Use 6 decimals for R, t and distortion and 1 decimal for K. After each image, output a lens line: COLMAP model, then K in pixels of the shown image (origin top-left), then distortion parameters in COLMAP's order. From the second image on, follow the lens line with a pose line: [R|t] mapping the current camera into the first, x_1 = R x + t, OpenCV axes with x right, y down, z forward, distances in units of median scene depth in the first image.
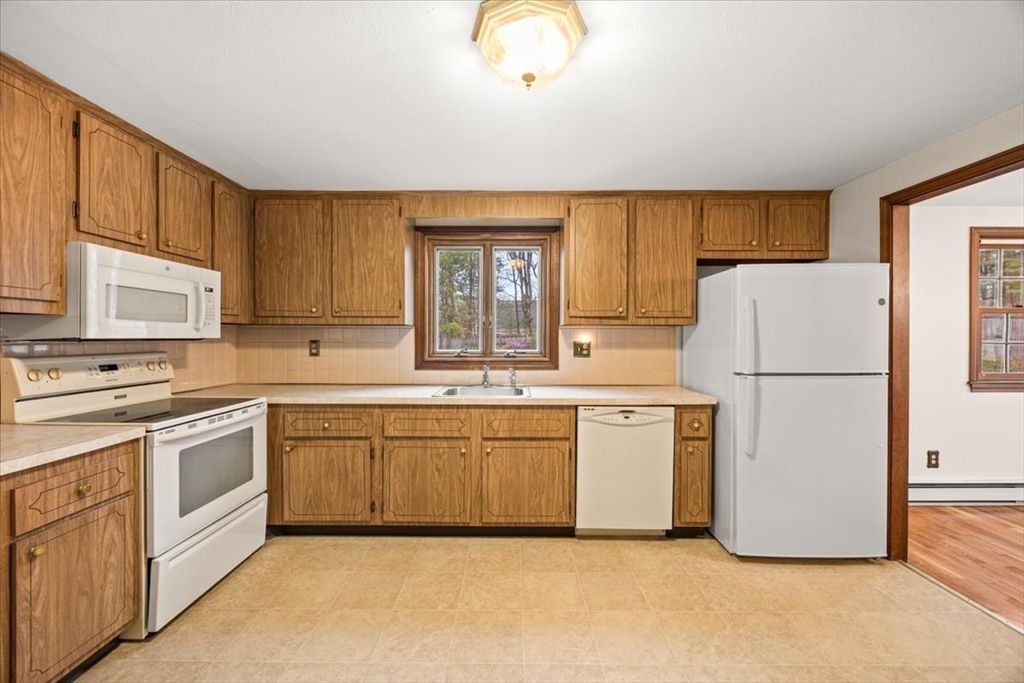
lens RADIAL K [[400.6, 0, 514.6], [0, 400.6, 337.5], [0, 0, 1]] dist [-0.004089, 0.000211]
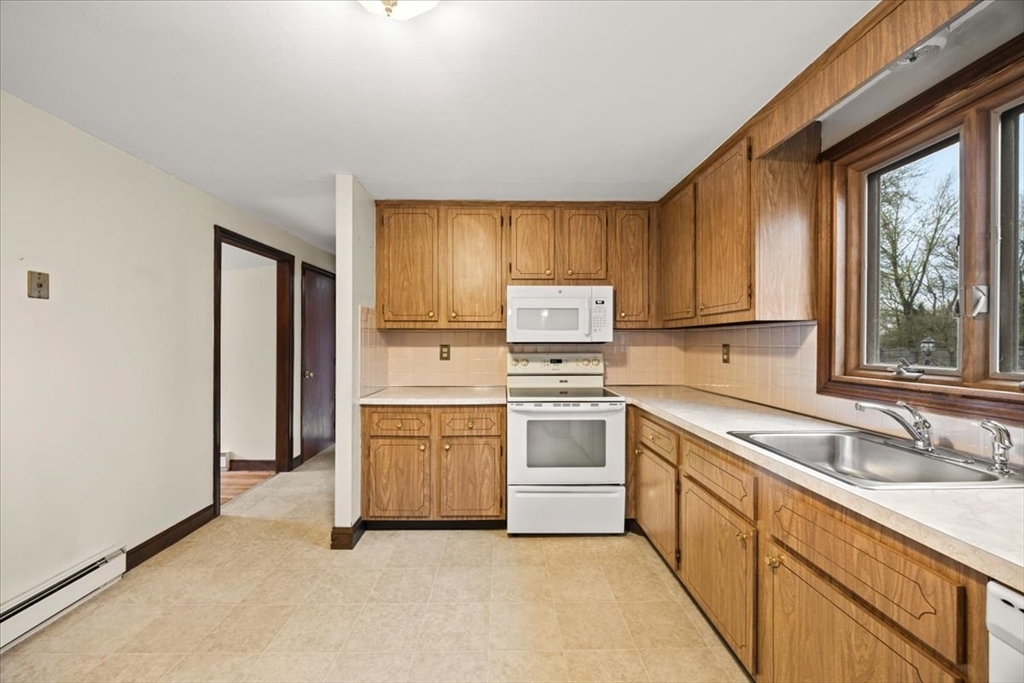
lens RADIAL K [[400.6, 0, 510.2], [0, 400.6, 344.0], [0, 0, 1]] dist [-0.004089, 0.000211]
pose [[0.016090, 0.000366, -0.999870, 0.477887], [0.000544, 1.000000, 0.000374, 0.008097], [0.999870, -0.000550, 0.016090, 0.733062]]
